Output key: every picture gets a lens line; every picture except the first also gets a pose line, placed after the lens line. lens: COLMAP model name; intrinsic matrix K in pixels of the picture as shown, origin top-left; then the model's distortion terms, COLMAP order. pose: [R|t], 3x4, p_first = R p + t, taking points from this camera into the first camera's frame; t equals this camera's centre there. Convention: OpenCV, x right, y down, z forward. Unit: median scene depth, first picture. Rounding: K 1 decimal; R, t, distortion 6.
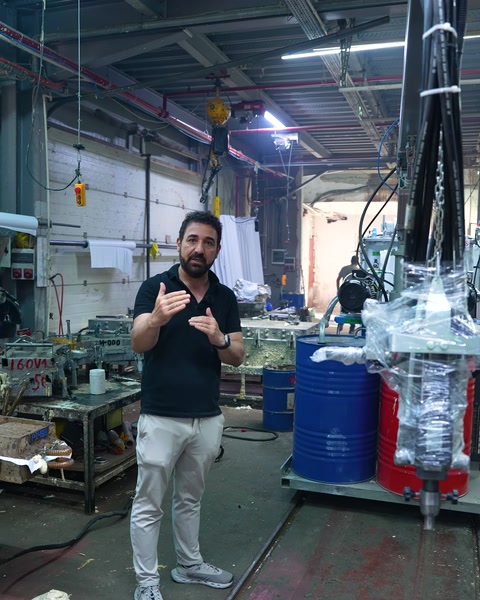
lens RADIAL K [[605.6, 0, 240.0], [0, 605.6, 313.5], [0, 0, 1]] dist [-0.114376, 0.105896]
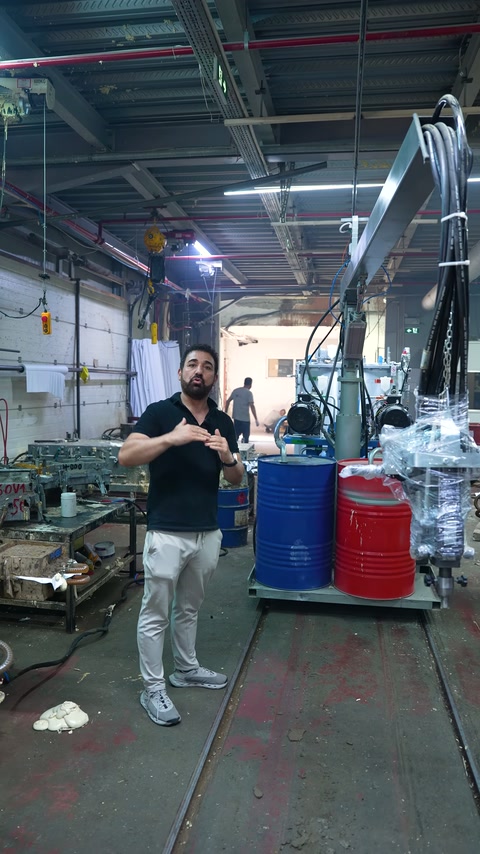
lens RADIAL K [[606.0, 0, 240.0], [0, 606.0, 427.0], [0, 0, 1]] dist [-0.115590, 0.105974]
pose [[0.986234, -0.013242, 0.164826, -0.123556], [0.015247, 0.999824, -0.010906, -0.004701], [-0.164653, 0.013269, 0.986262, -0.069477]]
